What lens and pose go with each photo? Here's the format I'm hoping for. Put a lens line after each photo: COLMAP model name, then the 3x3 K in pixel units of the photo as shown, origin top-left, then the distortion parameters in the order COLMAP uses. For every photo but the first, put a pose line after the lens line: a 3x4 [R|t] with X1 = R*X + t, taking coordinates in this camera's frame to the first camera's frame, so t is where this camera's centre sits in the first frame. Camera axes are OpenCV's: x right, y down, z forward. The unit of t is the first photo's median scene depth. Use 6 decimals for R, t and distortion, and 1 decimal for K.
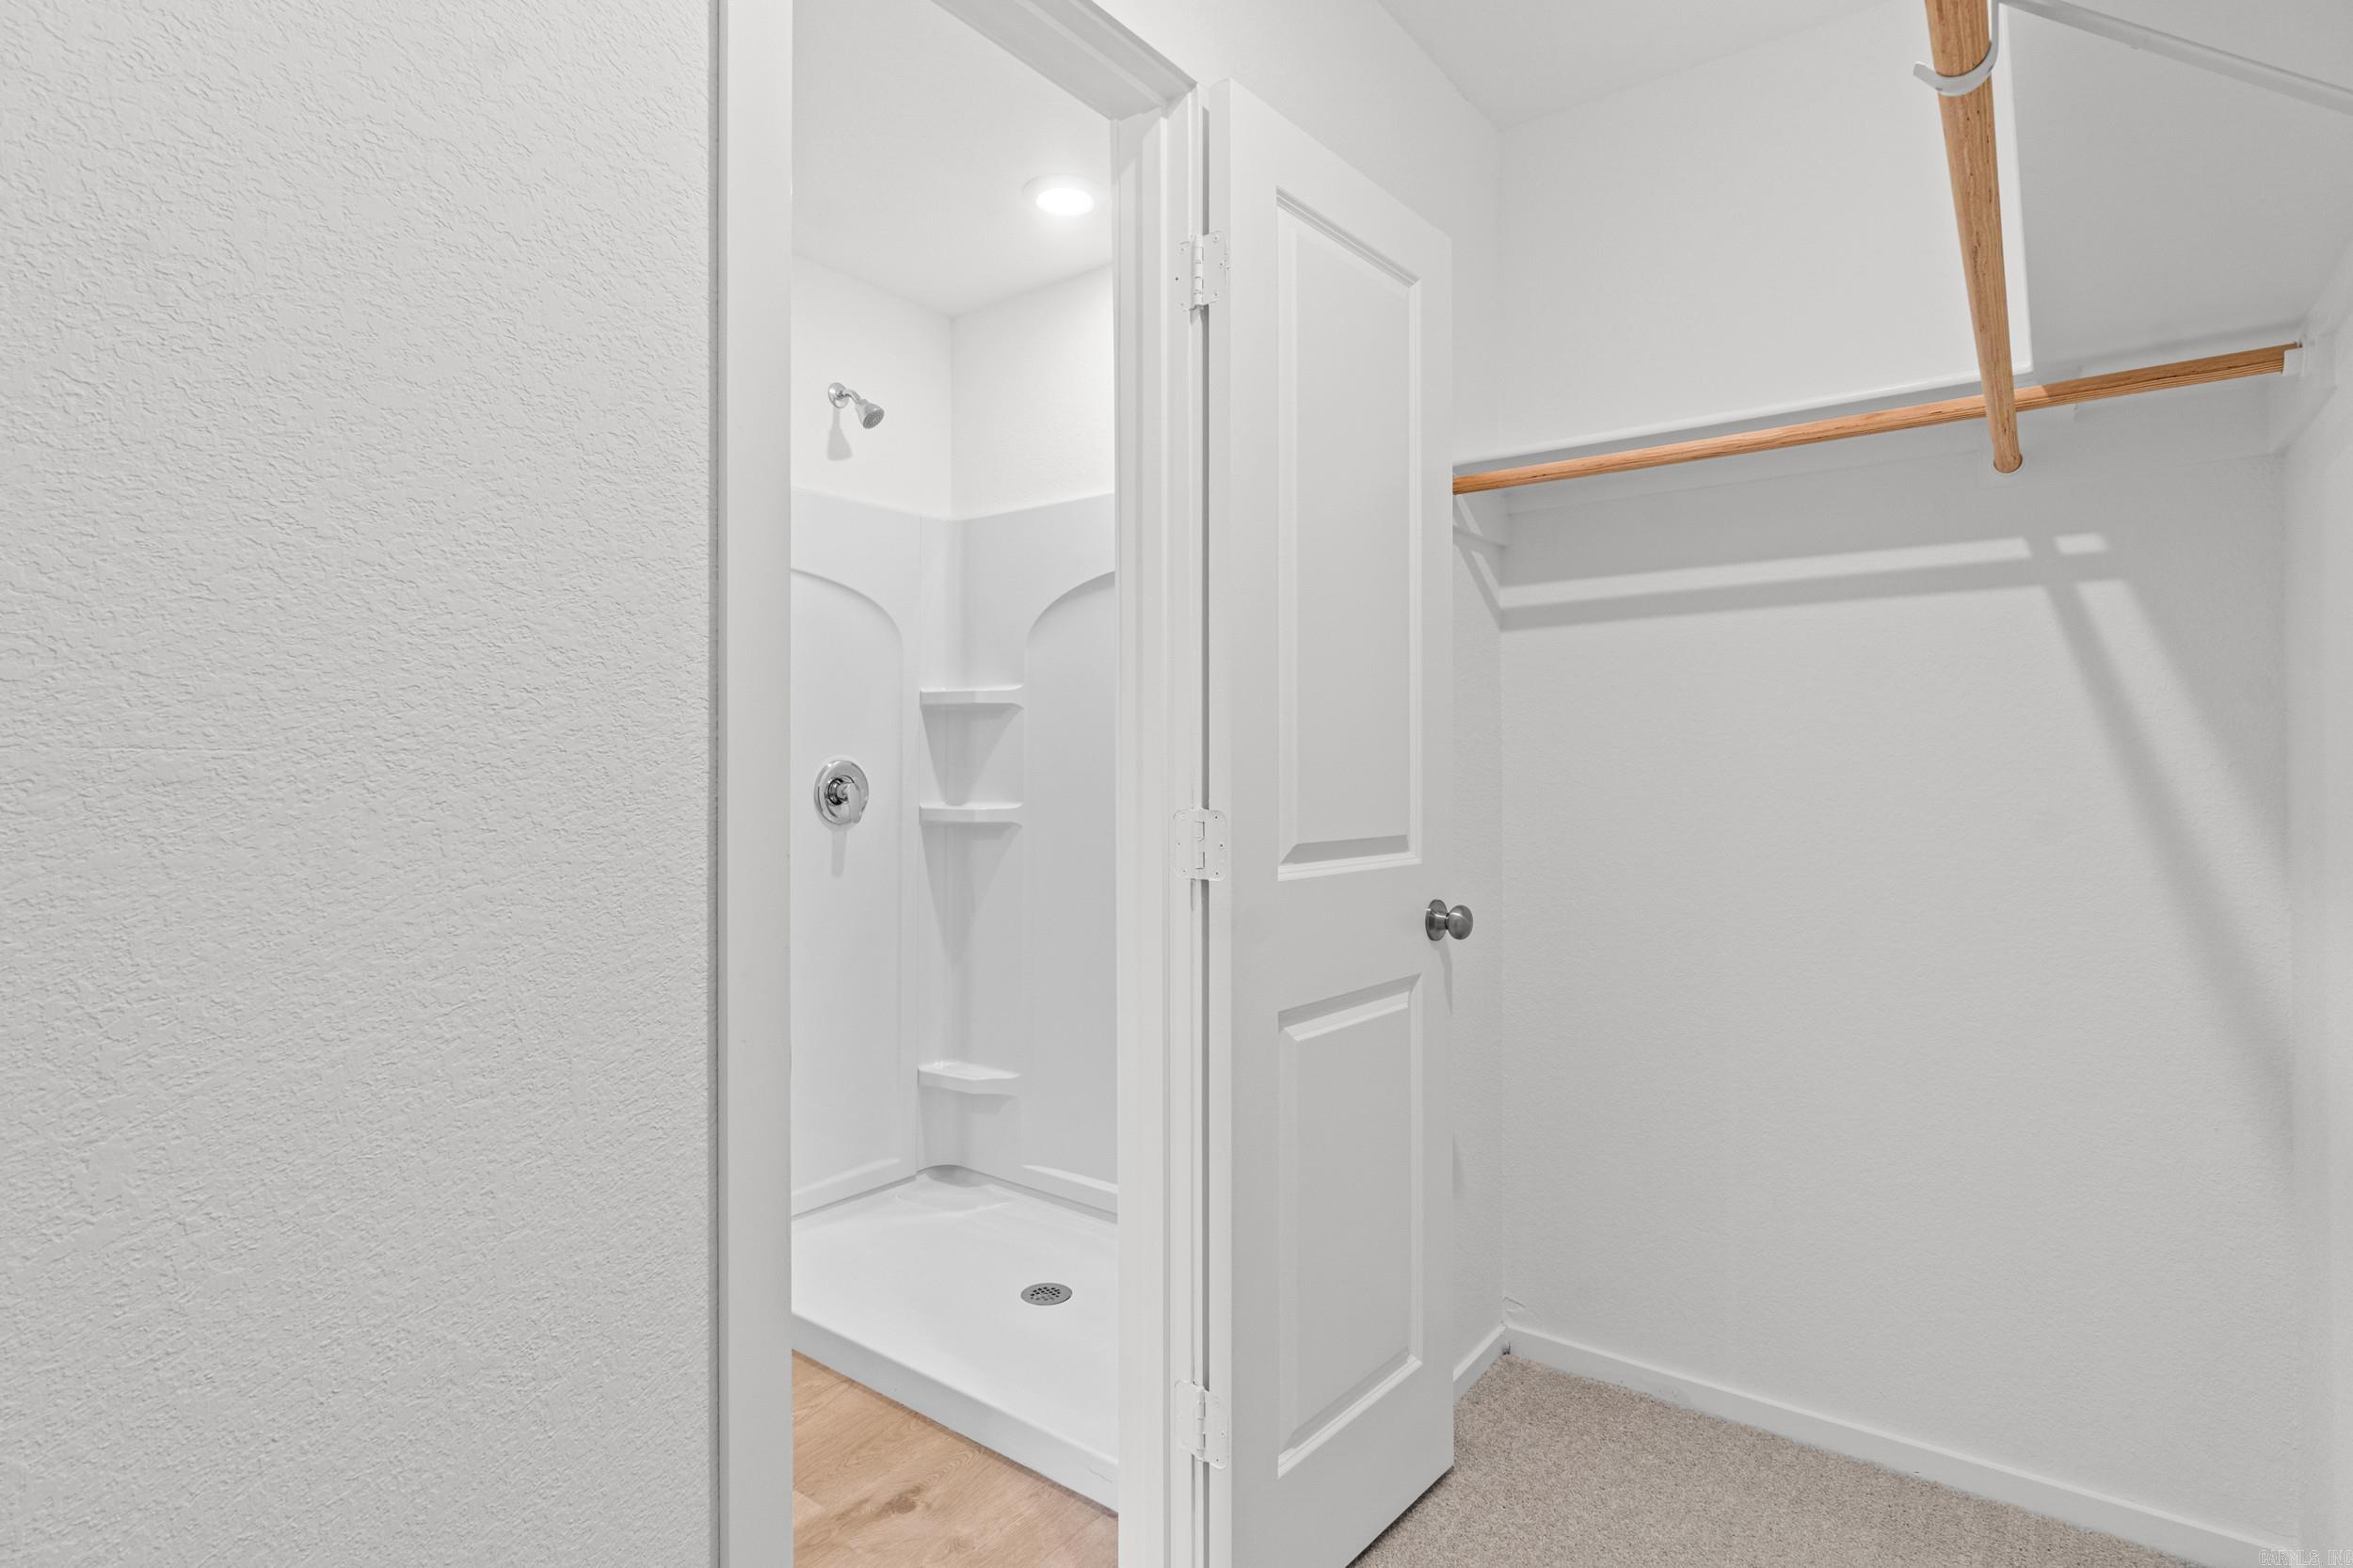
lens RADIAL K [[1197.6, 0, 1202.0], [0, 1197.6, 774.4], [0, 0, 1]] dist [-0.011006, 0.004818]
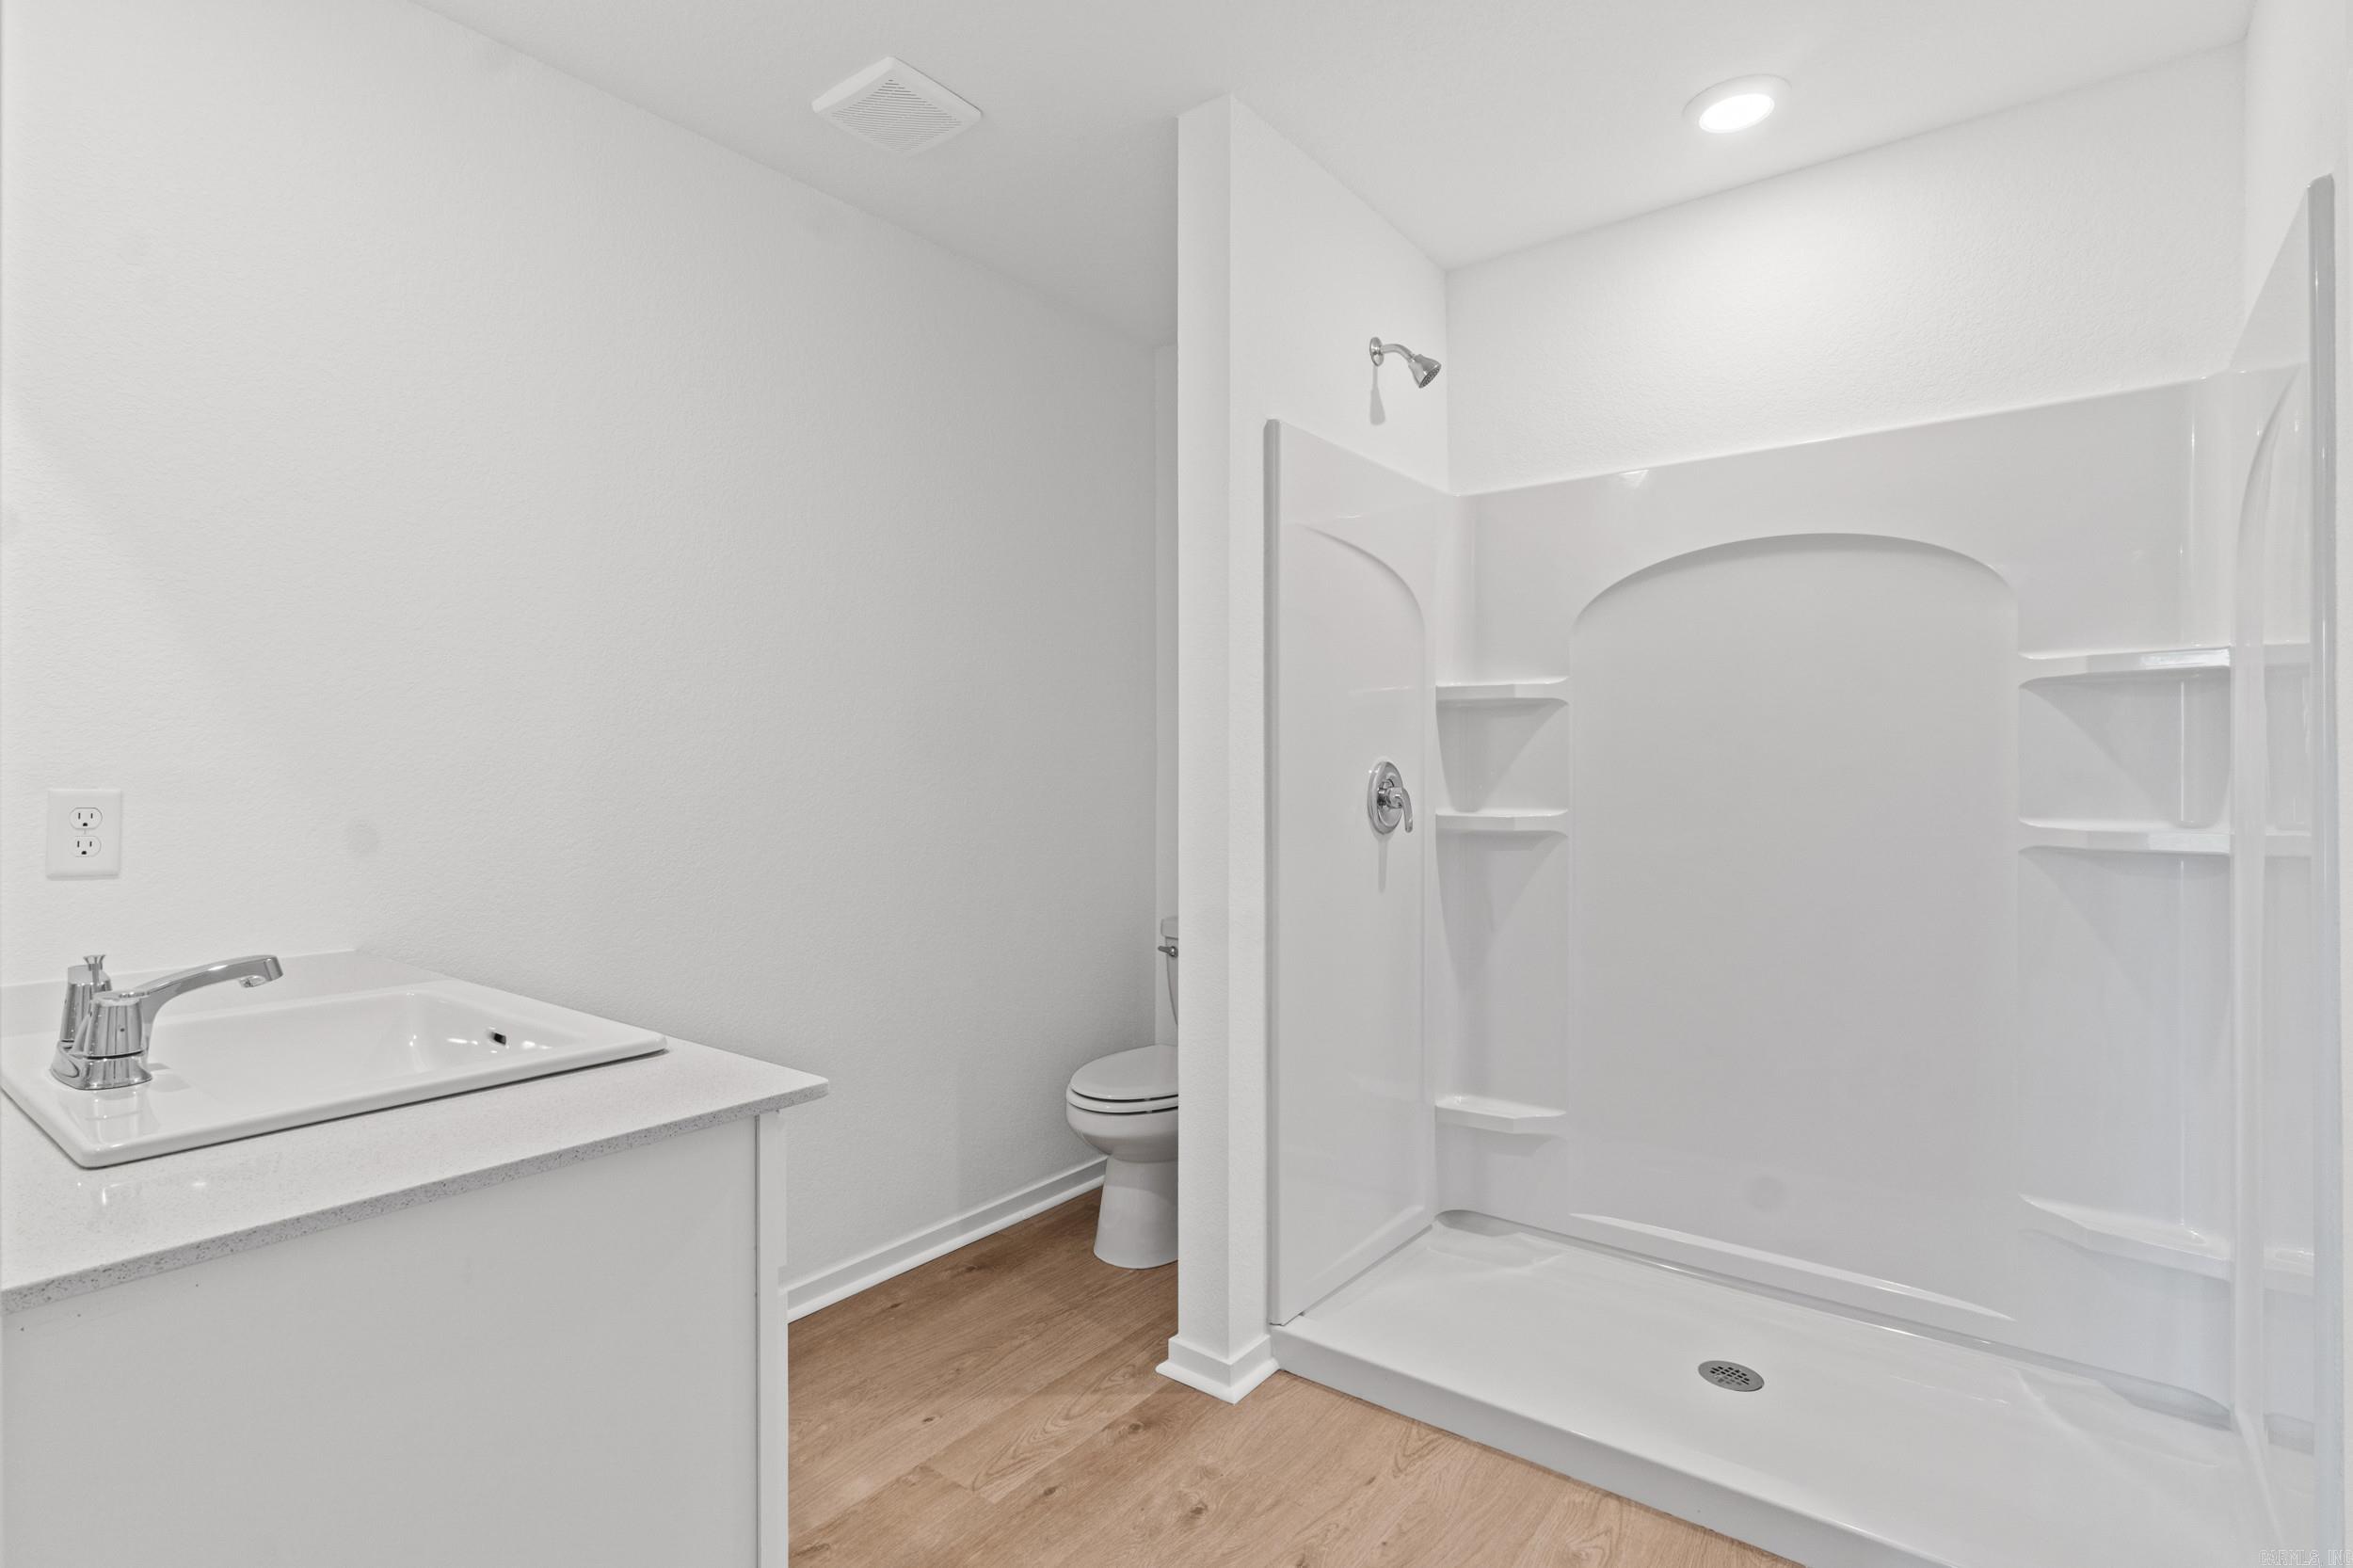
lens RADIAL K [[1143.6, 0, 1151.7], [0, 1143.6, 781.0], [0, 0, 1]] dist [0.001349, 0.001280]
pose [[0.999716, 0.005172, 0.023251, -0.474560], [-0.005361, 0.999953, 0.008106, -0.003292], [-0.023208, -0.008228, 0.999697, 0.146583]]
